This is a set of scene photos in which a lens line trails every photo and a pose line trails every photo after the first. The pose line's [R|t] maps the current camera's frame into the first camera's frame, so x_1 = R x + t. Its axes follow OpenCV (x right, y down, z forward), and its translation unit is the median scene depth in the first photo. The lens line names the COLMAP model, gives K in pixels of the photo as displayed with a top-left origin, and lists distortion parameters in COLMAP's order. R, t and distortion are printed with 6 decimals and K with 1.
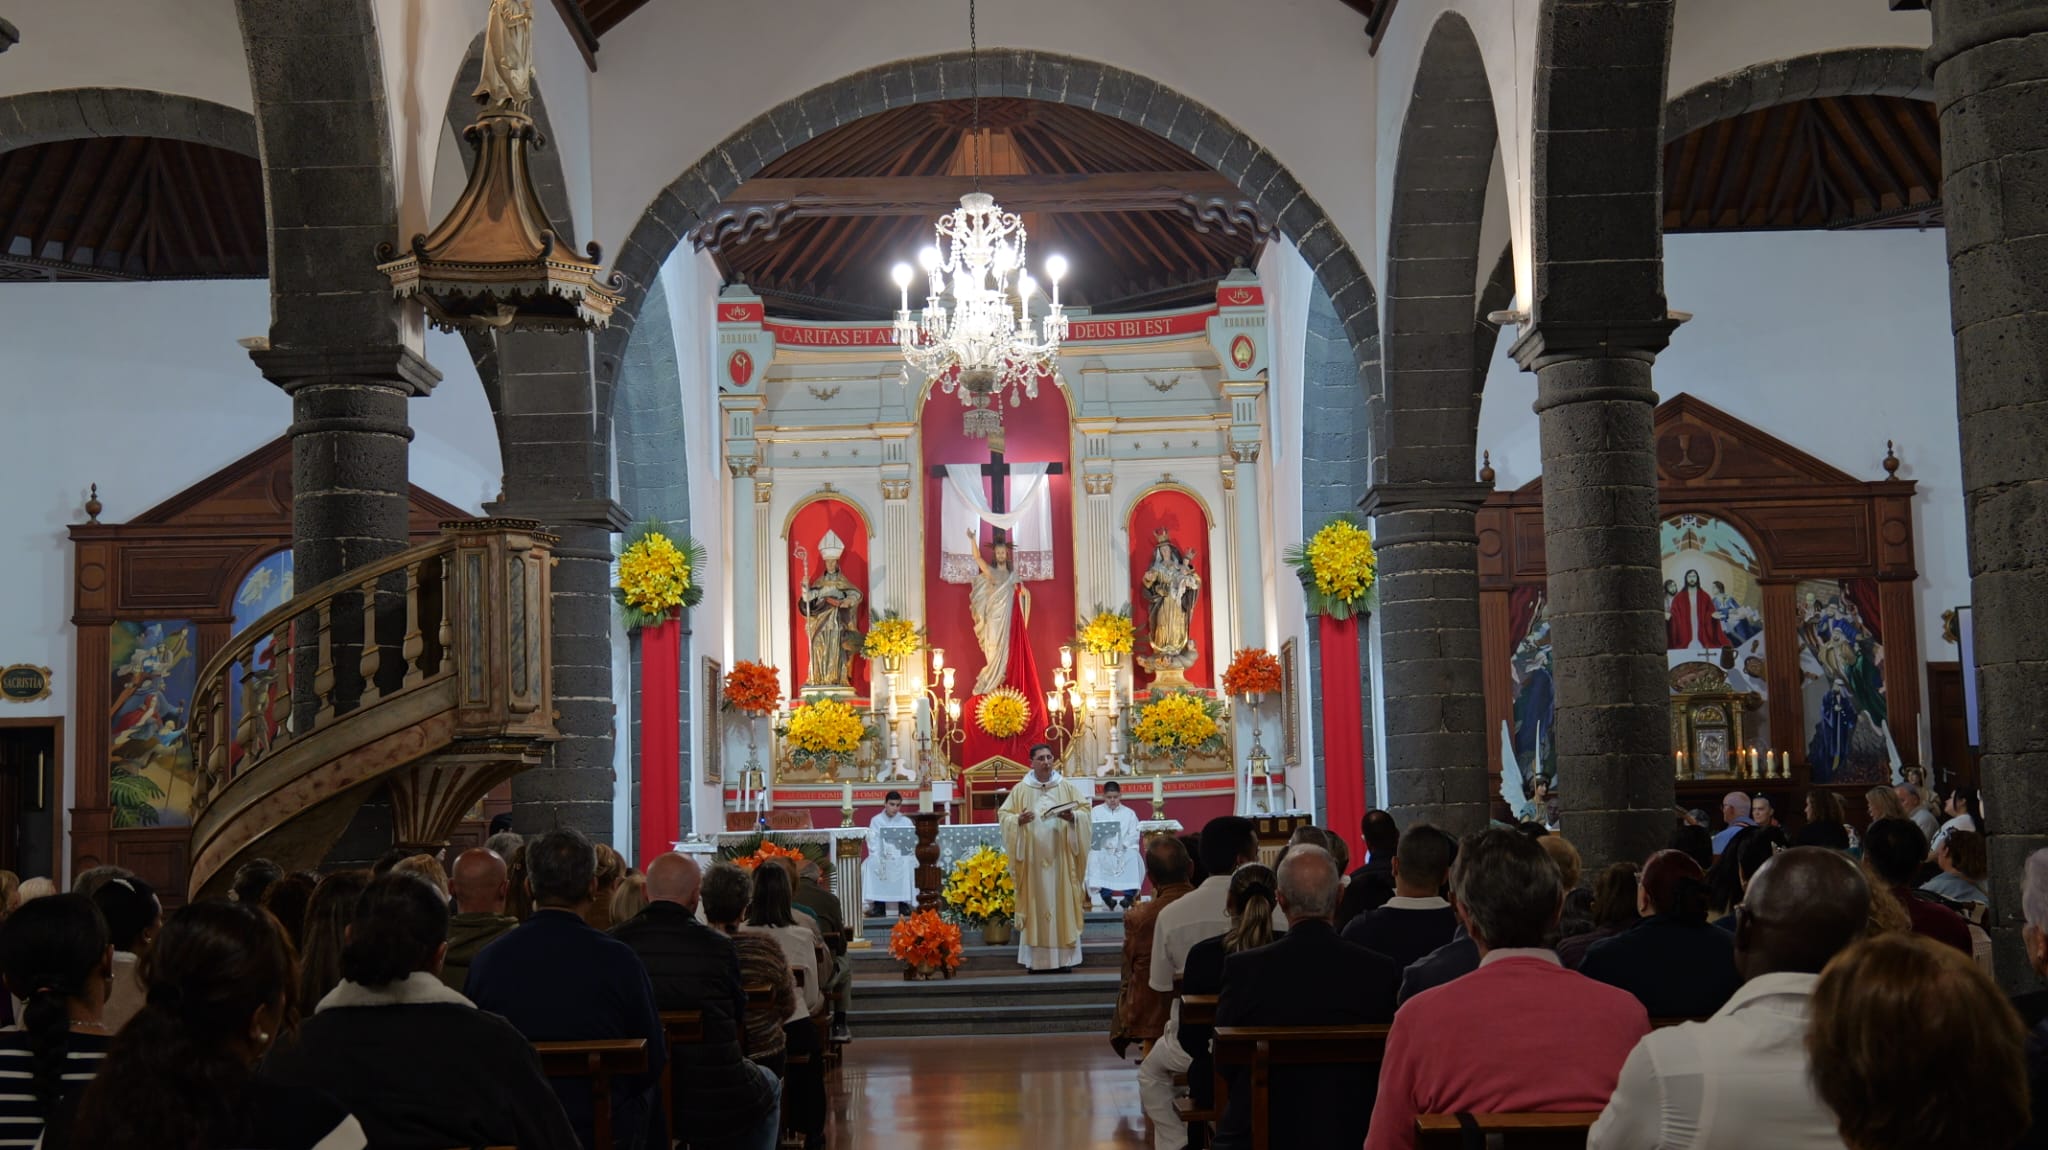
lens RADIAL K [[2832.2, 0, 1024.0], [0, 2832.2, 575.0], [0, 0, 1]] dist [0.009811, -0.002277]
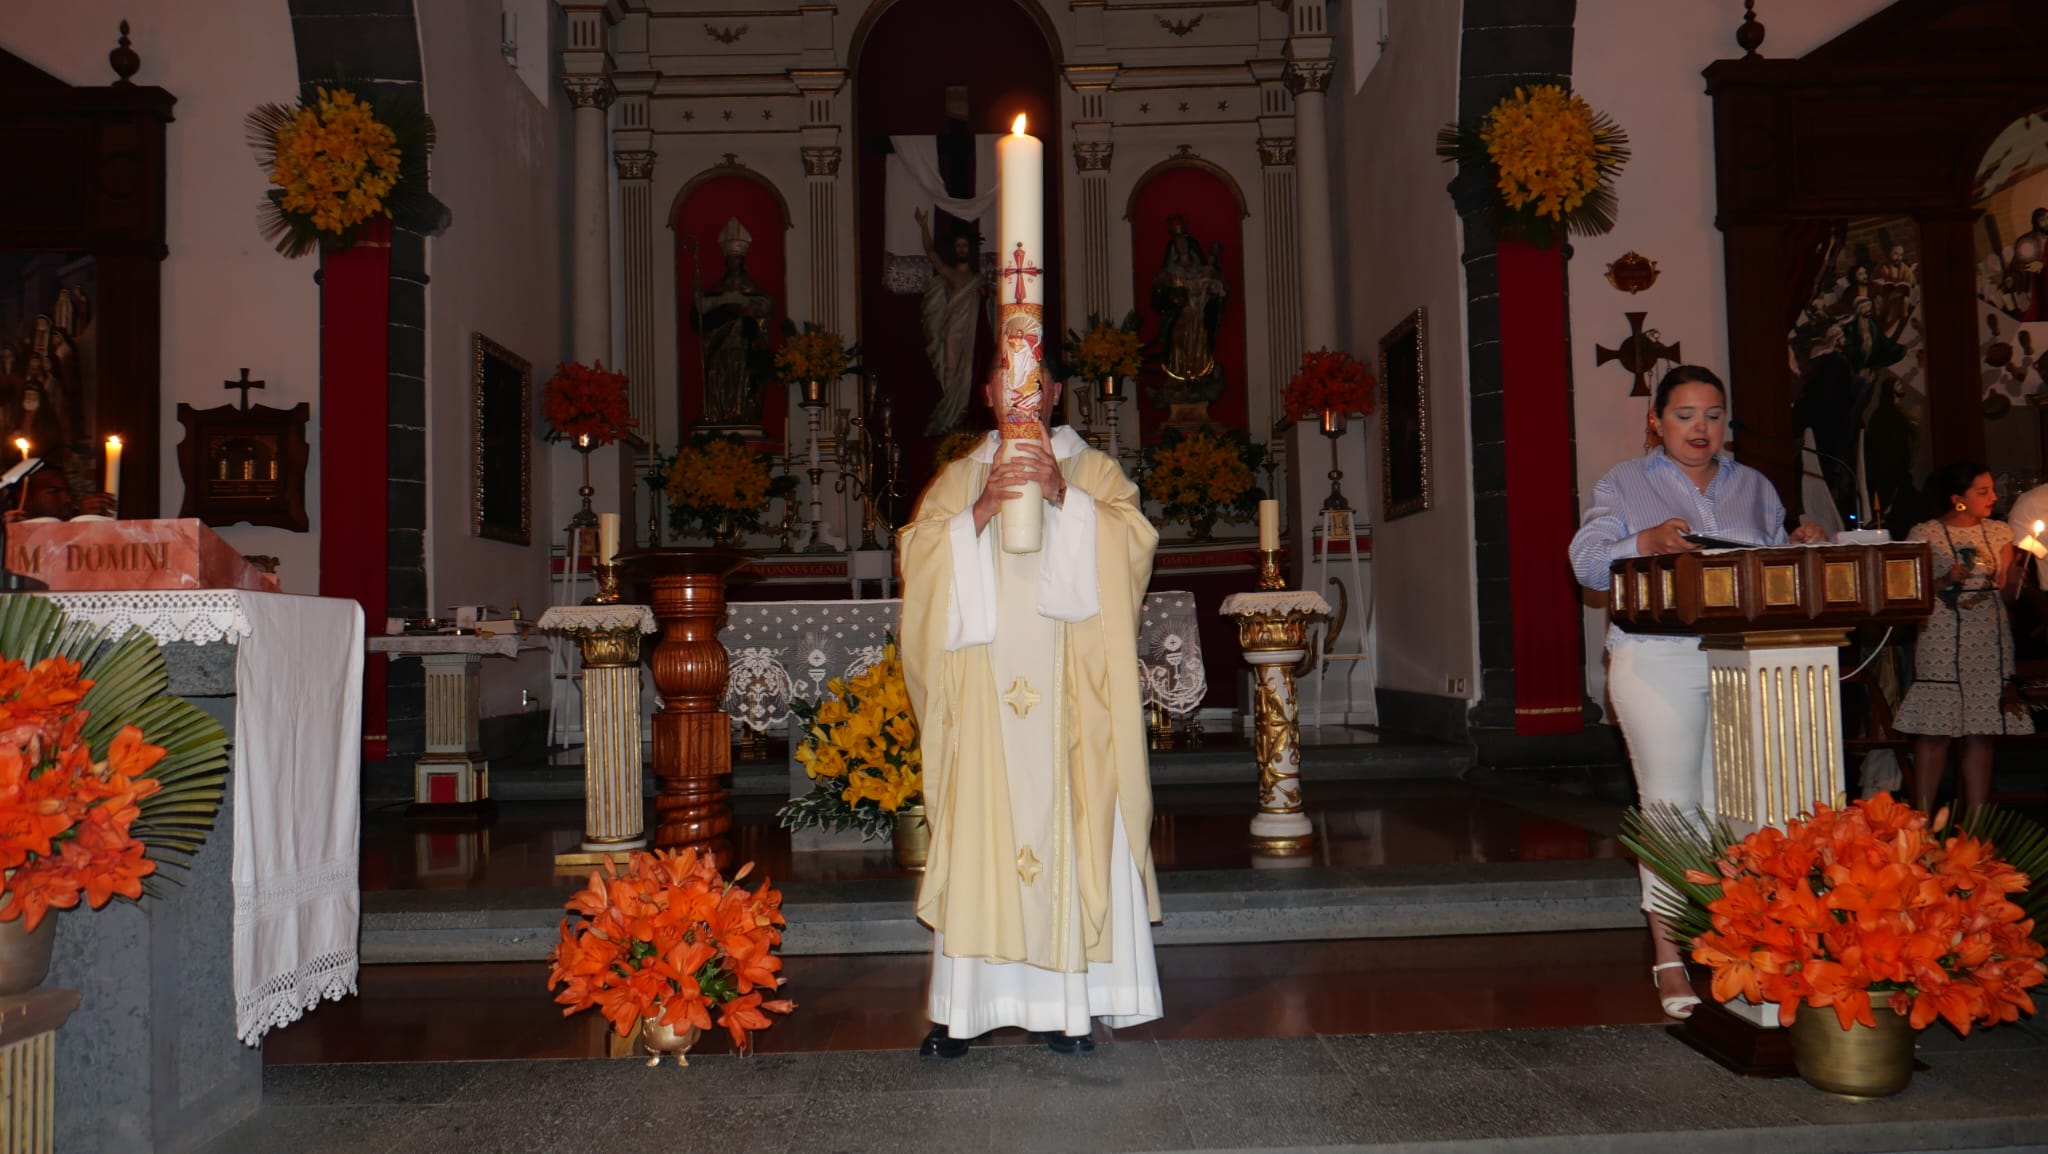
lens RADIAL K [[1571.3, 0, 1032.8], [0, 1571.3, 553.0], [0, 0, 1]] dist [0.021515, -0.001414]
pose [[0.999765, 0.003485, 0.021400, 0.001788], [-0.004413, 0.999045, 0.043474, 0.054975], [-0.021228, -0.043558, 0.998825, 0.586352]]
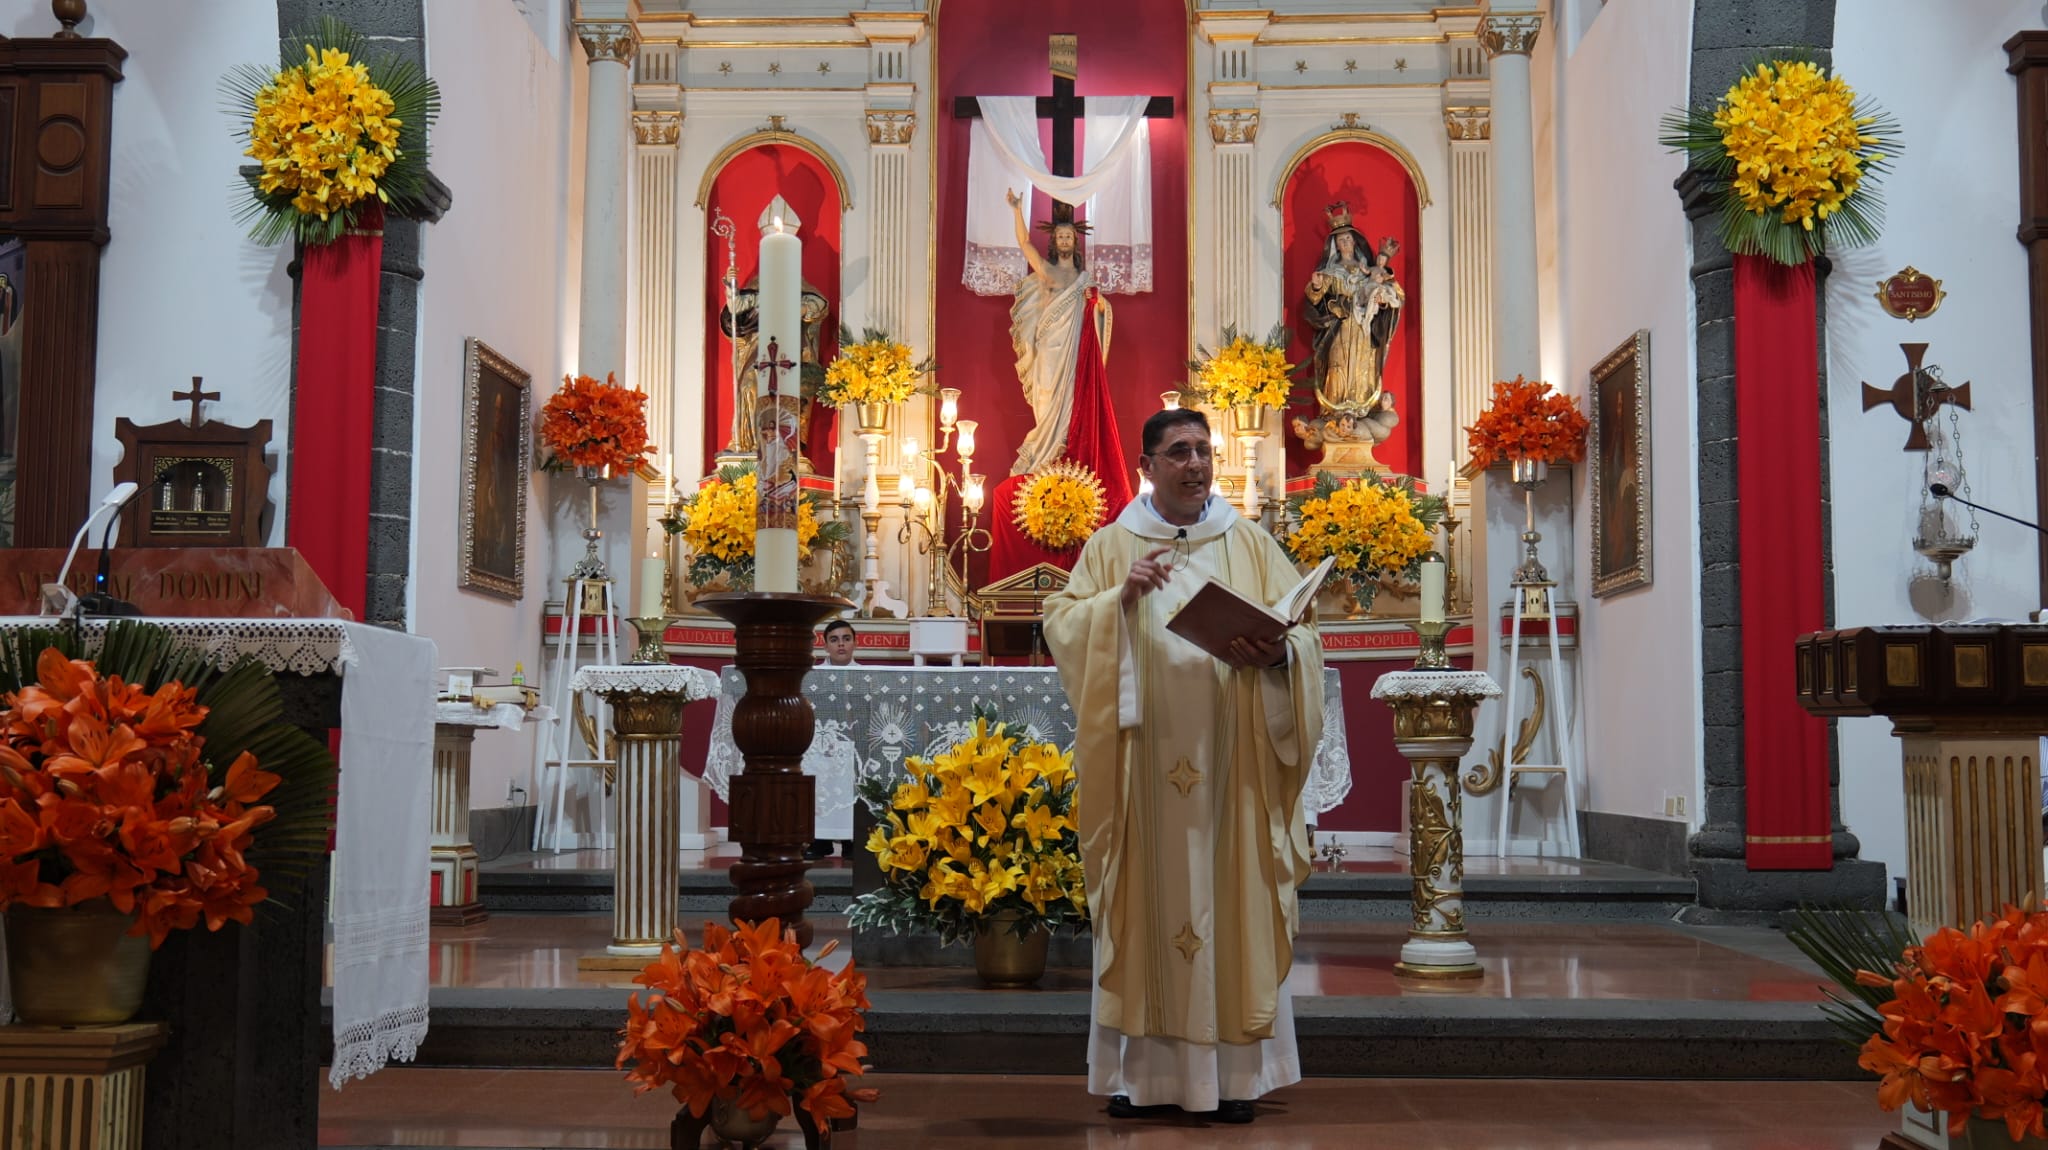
lens RADIAL K [[2164.6, 0, 1036.1], [0, 2164.6, 575.8], [0, 0, 1]] dist [-0.000960, 0.019861]
pose [[0.999175, 0.030242, -0.027109, 0.000177], [-0.029824, 0.999432, 0.015712, 0.055677], [0.027569, -0.014891, 0.999509, 0.553635]]
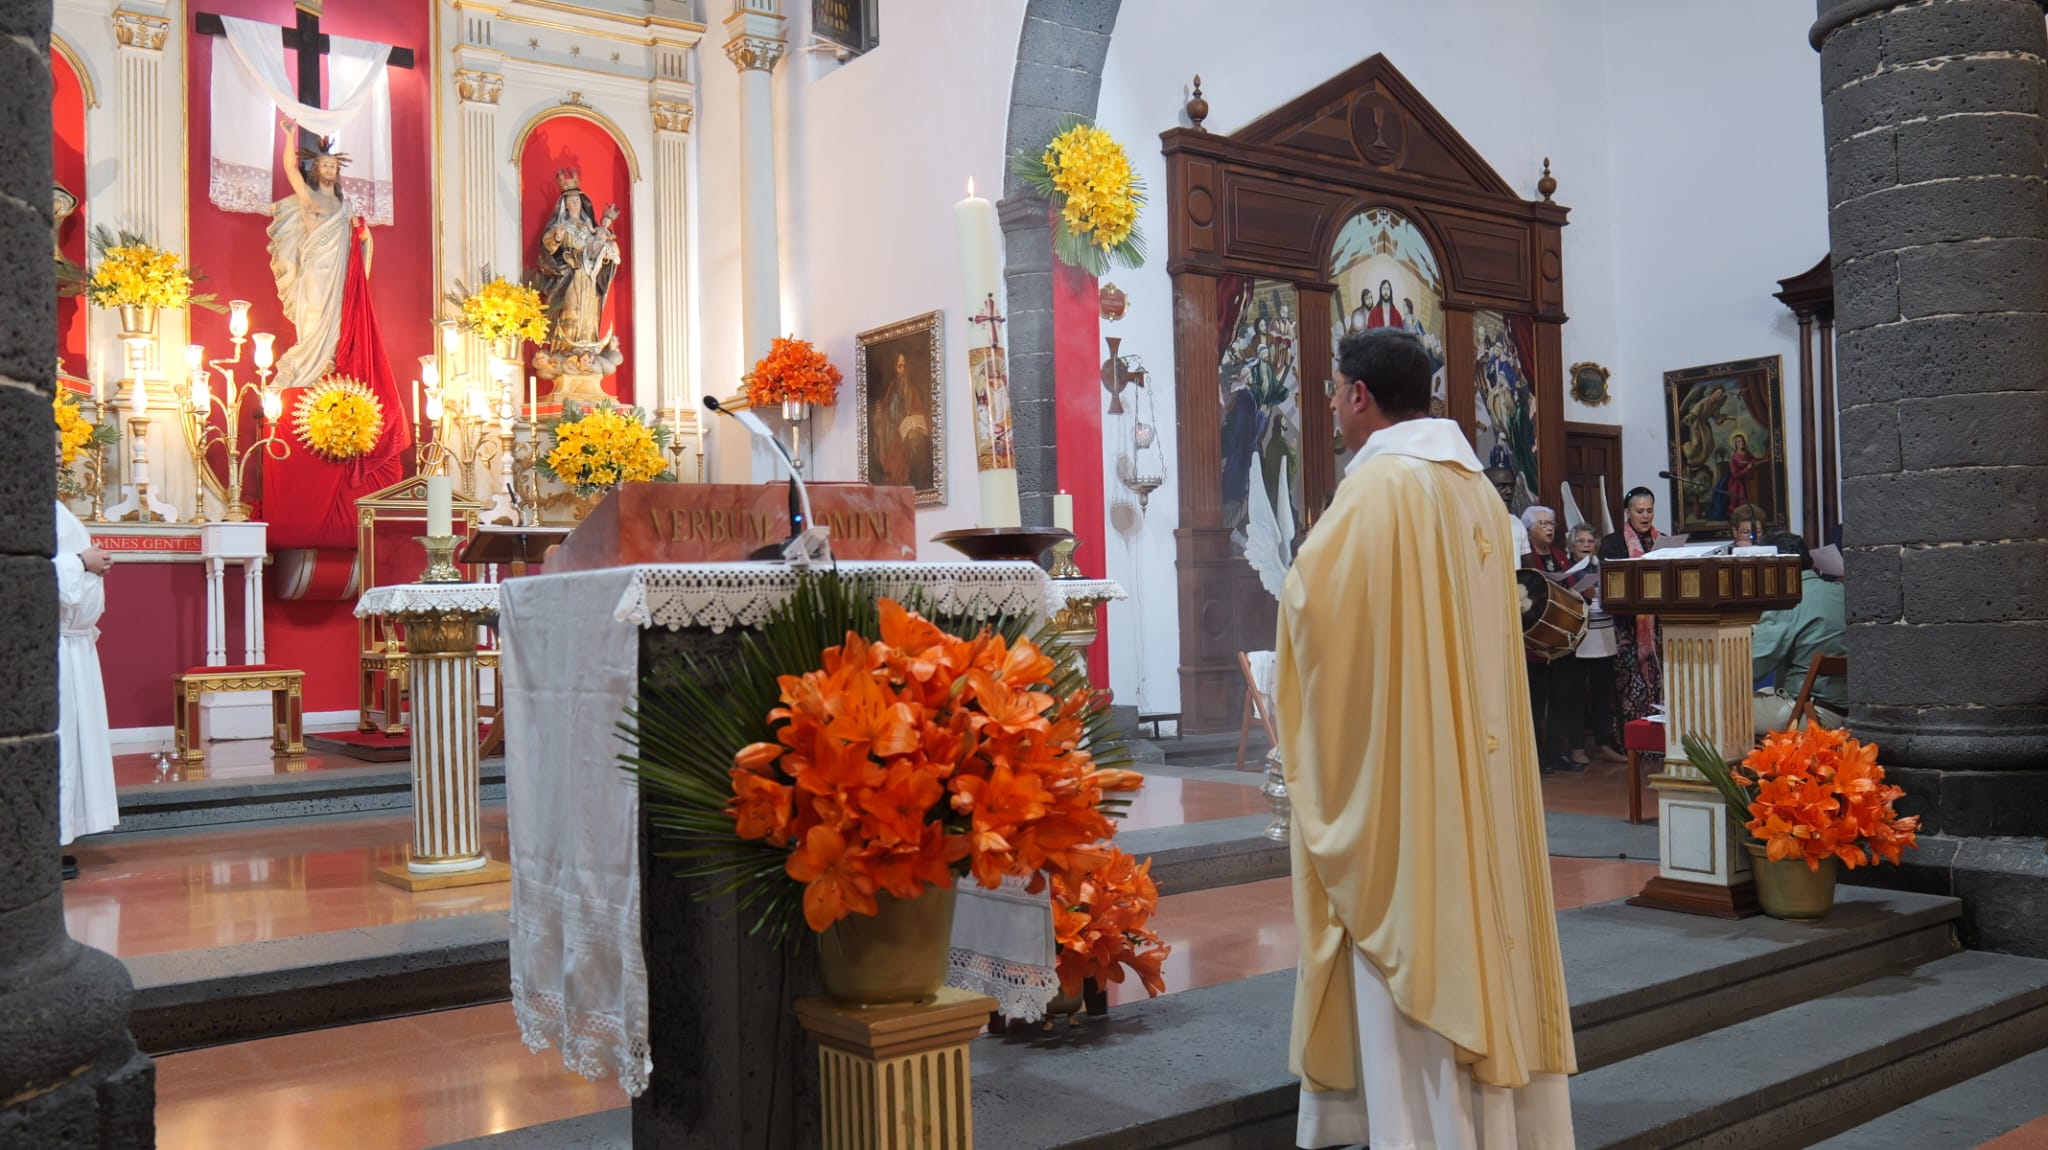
lens RADIAL K [[1716.9, 0, 1032.7], [0, 1716.9, 578.3], [0, 0, 1]] dist [-0.017149, 0.005866]
pose [[0.792275, 0.019442, 0.609855, -0.114385], [-0.057625, 0.997409, 0.043065, 0.058172], [-0.607437, -0.069263, 0.791342, 0.602492]]
